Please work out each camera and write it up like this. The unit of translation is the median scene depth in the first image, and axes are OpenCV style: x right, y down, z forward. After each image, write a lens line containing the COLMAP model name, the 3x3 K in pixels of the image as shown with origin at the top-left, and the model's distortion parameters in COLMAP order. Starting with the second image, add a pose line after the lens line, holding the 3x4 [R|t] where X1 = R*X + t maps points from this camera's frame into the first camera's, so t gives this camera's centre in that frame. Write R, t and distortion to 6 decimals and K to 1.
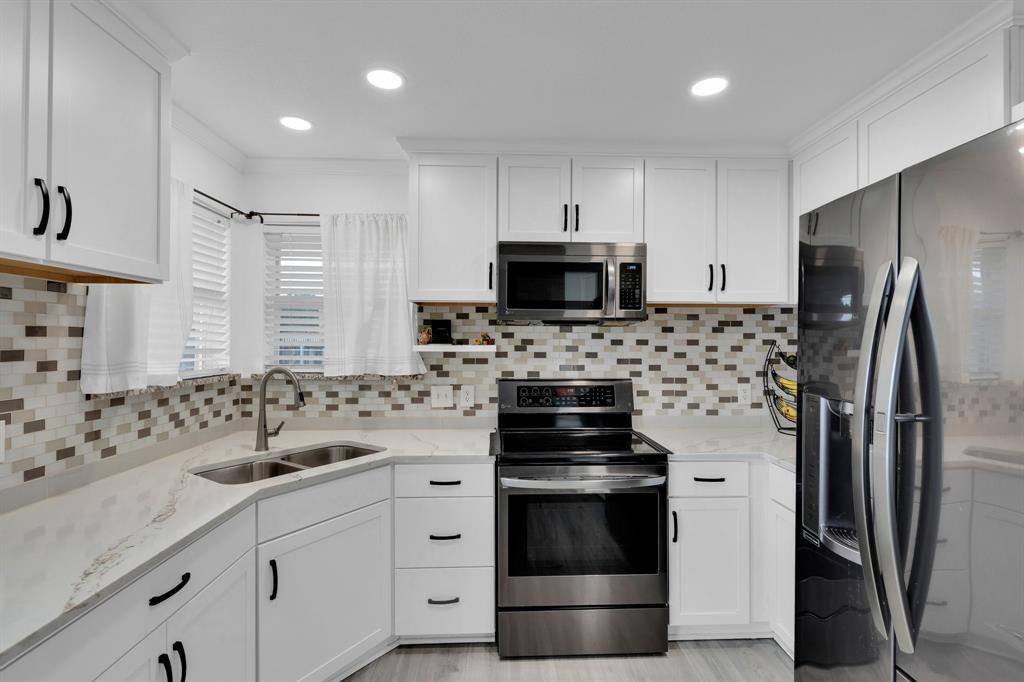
lens RADIAL K [[479.3, 0, 512.0], [0, 479.3, 339.5], [0, 0, 1]] dist [0.001842, -0.000037]
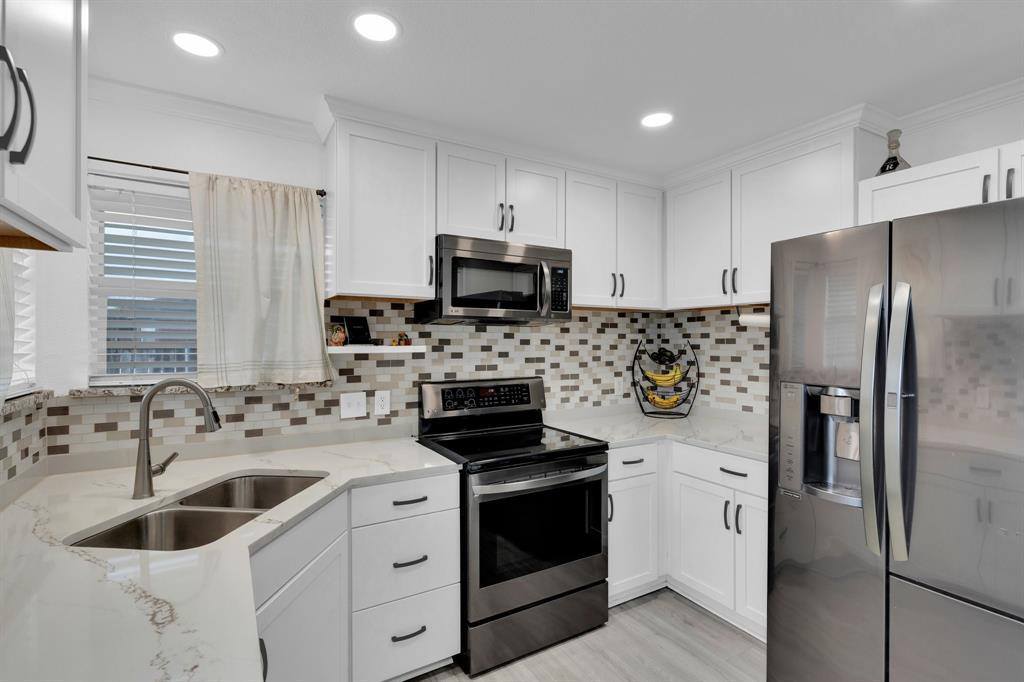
lens RADIAL K [[479.3, 0, 494.3], [0, 479.3, 341.4], [0, 0, 1]] dist [0.001842, -0.000037]
pose [[0.883723, -0.002468, 0.468004, -0.338213], [-0.000605, 0.999979, 0.006415, -0.001982], [-0.468011, -0.005952, 0.883703, 0.116865]]
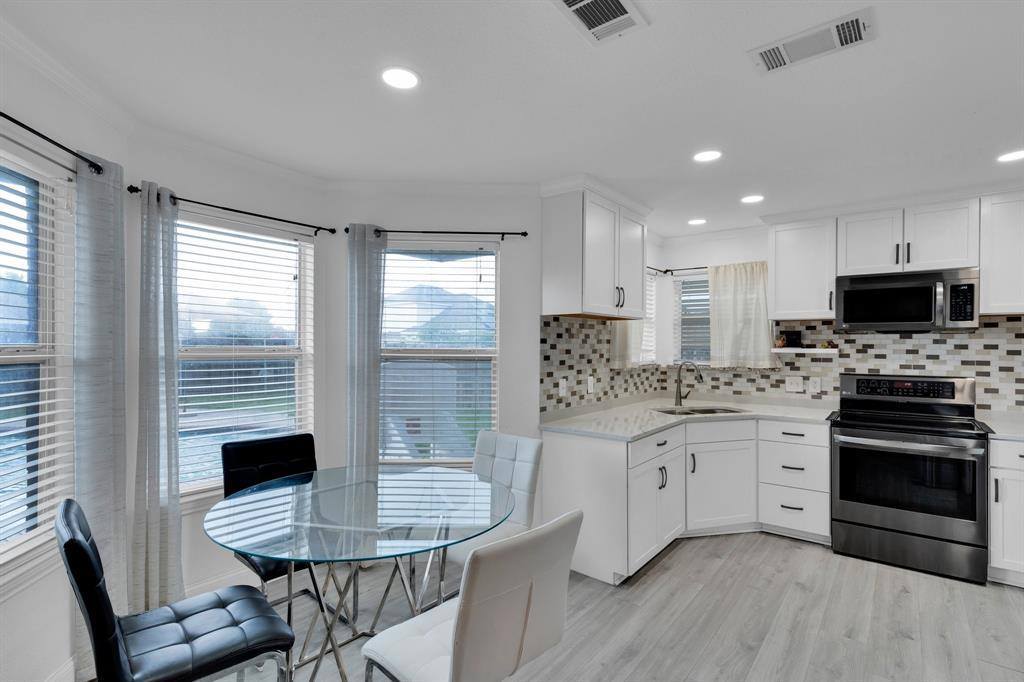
lens RADIAL K [[479.3, 0, 512.5], [0, 479.3, 344.1], [0, 0, 1]] dist [0.001842, -0.000037]
pose [[0.755493, -0.000515, -0.655157, 0.163718], [0.001828, 0.999997, 0.001322, -0.004756], [0.655154, -0.002197, 0.755492, -0.664581]]
